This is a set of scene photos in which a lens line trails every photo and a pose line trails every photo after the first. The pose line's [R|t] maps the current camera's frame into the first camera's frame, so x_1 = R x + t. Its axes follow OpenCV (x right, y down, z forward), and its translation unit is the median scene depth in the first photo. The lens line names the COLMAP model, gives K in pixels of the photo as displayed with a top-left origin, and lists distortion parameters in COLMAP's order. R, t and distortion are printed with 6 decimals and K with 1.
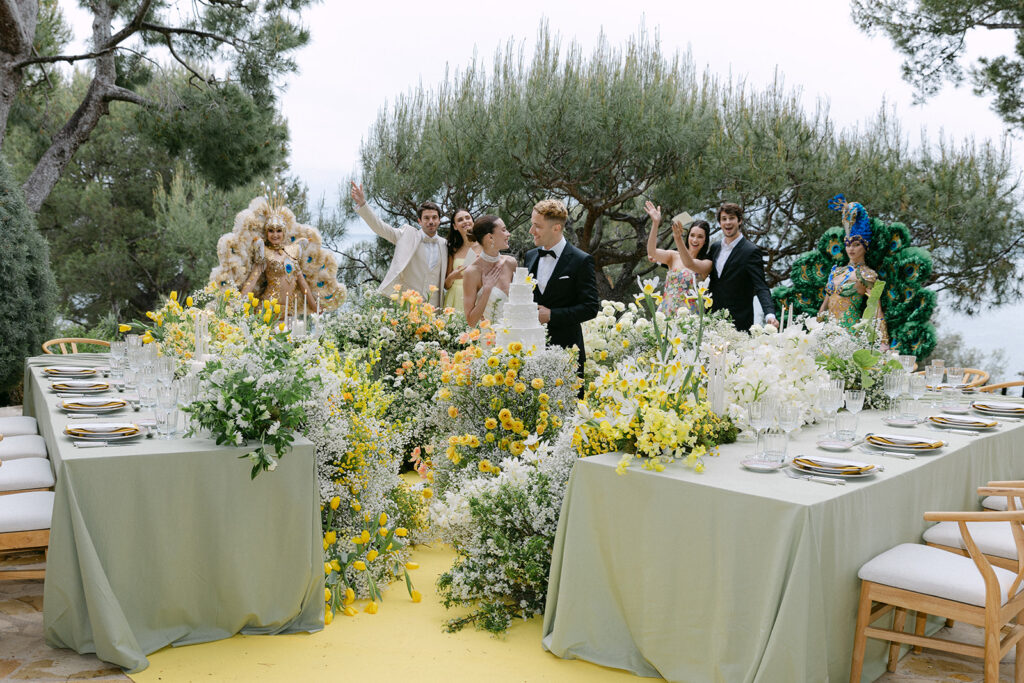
lens RADIAL K [[1072.4, 0, 498.3], [0, 1072.4, 382.0], [0, 0, 1]] dist [0.013612, 0.000000]
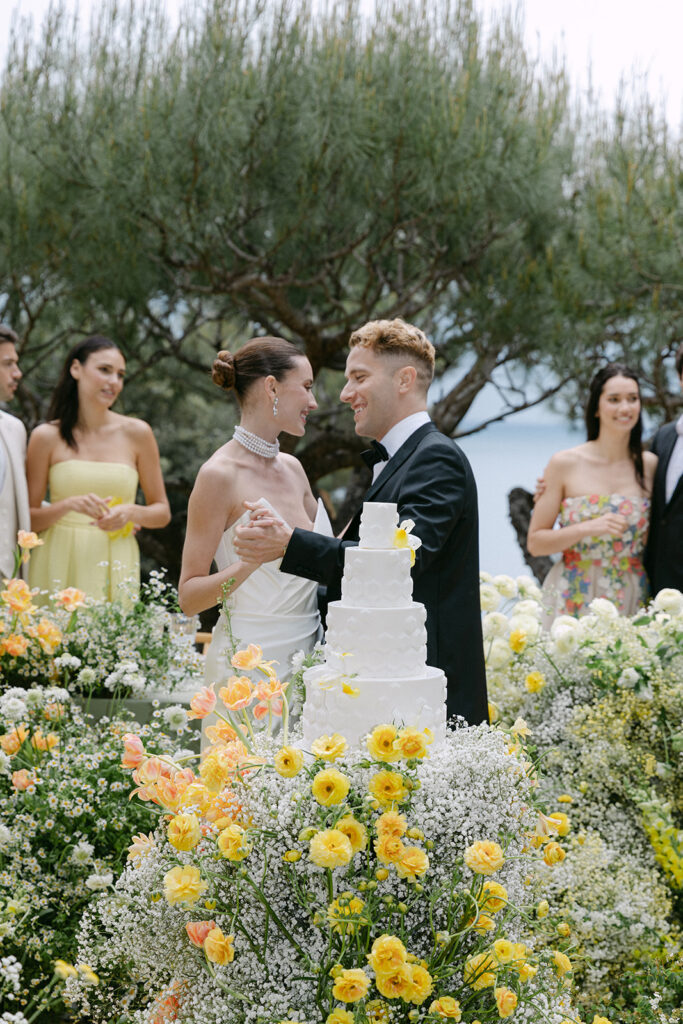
lens RADIAL K [[1986.9, 0, 344.7], [0, 1986.9, 588.5], [0, 0, 1]] dist [-0.052098, 0.000000]
pose [[0.979193, -0.004677, 0.202876, -0.077169], [0.011999, 0.999320, -0.034877, -0.036144], [-0.202575, 0.036586, 0.978583, 0.236726]]
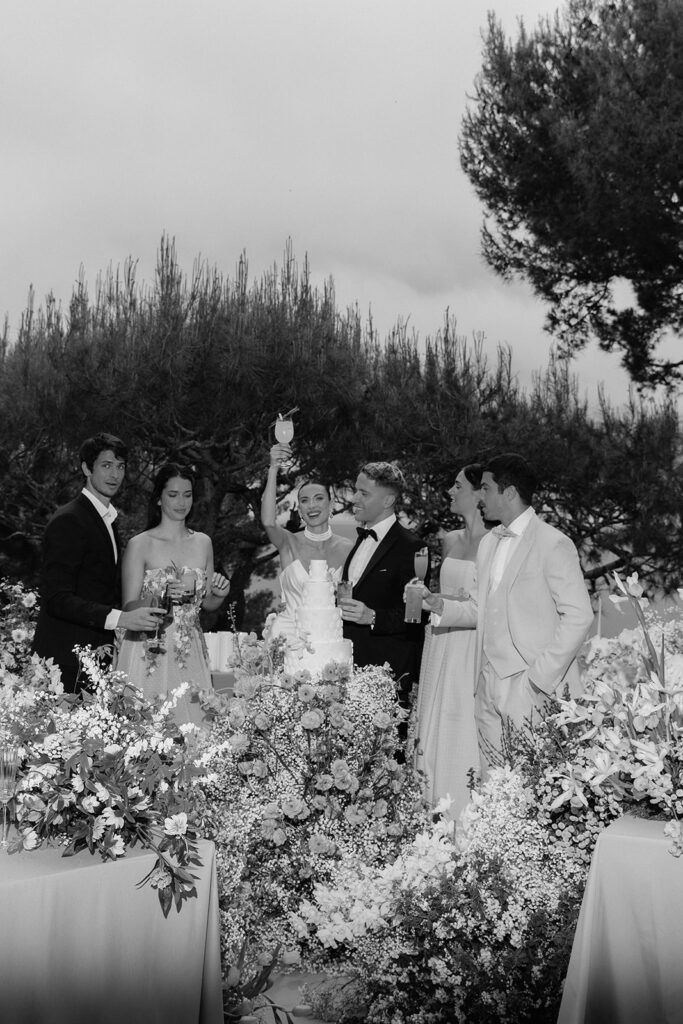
lens RADIAL K [[1326.1, 0, 341.8], [0, 1326.1, 512.1], [0, 0, 1]] dist [-0.010798, 0.000000]
pose [[0.947389, -0.009645, 0.319940, -0.160853], [0.051665, 0.991047, -0.123112, -0.017121], [-0.315888, 0.133165, 0.939405, 0.091834]]
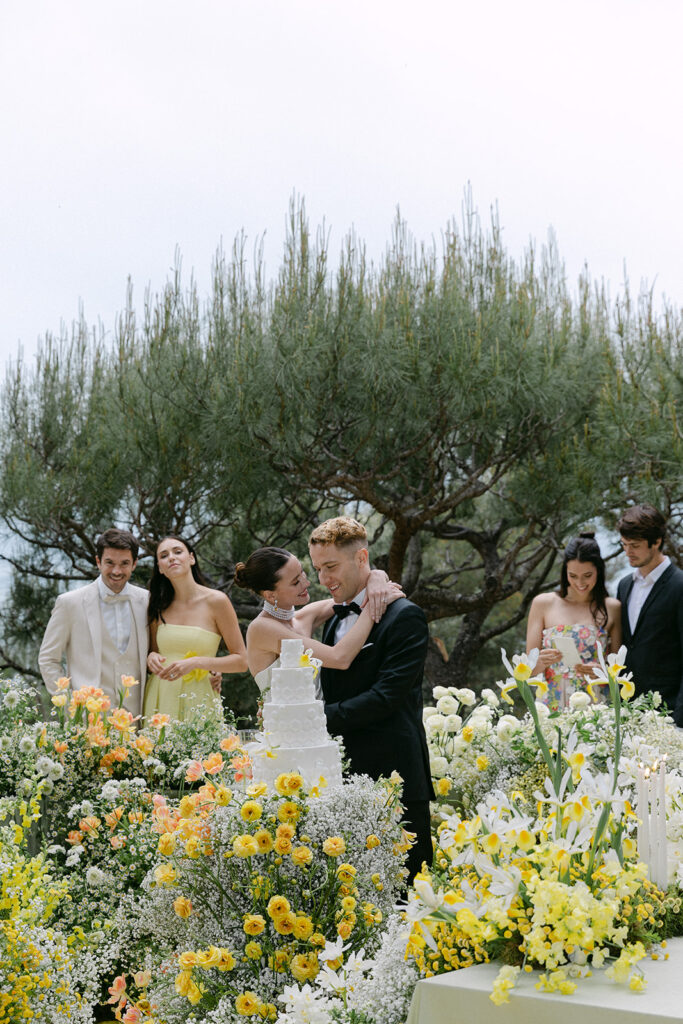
lens RADIAL K [[2007.8, 0, 333.5], [0, 2007.8, 520.0], [0, 0, 1]] dist [0.009707, 0.000000]
pose [[0.997092, -0.049038, 0.058340, -0.009643], [0.057518, 0.986409, -0.153913, -0.003183], [-0.050000, 0.156821, 0.986361, -0.033705]]
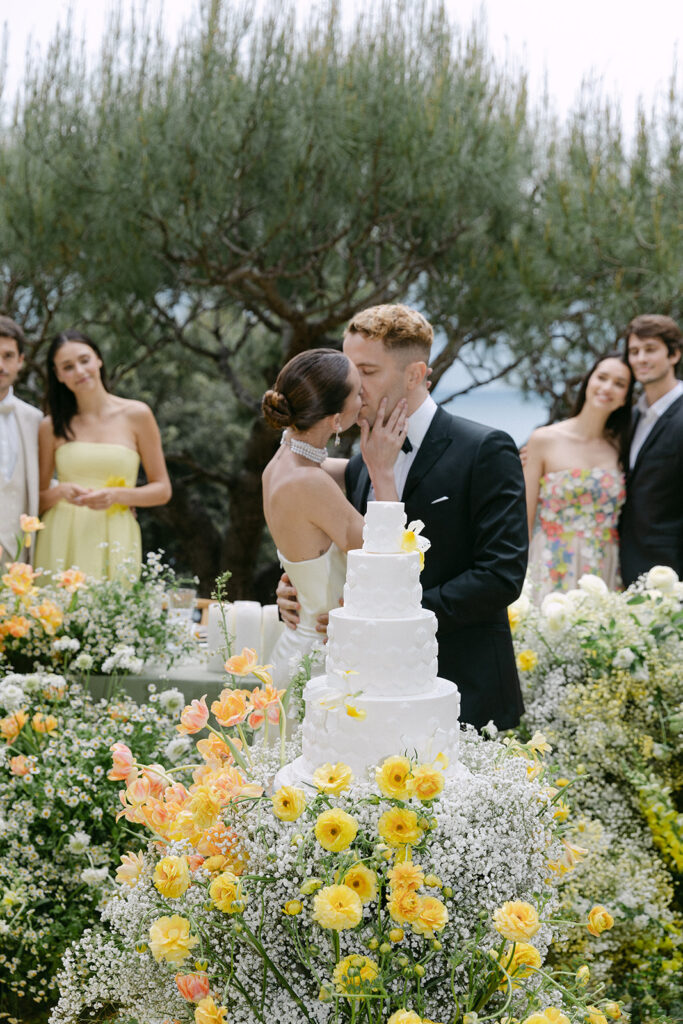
lens RADIAL K [[1550.7, 0, 181.2], [0, 1550.7, 543.4], [0, 0, 1]] dist [-0.042384, 0.000000]
pose [[0.993370, -0.014464, 0.114044, -0.058199], [0.017085, 0.999611, -0.022039, -0.054538], [-0.113680, 0.023841, 0.993231, 0.351628]]
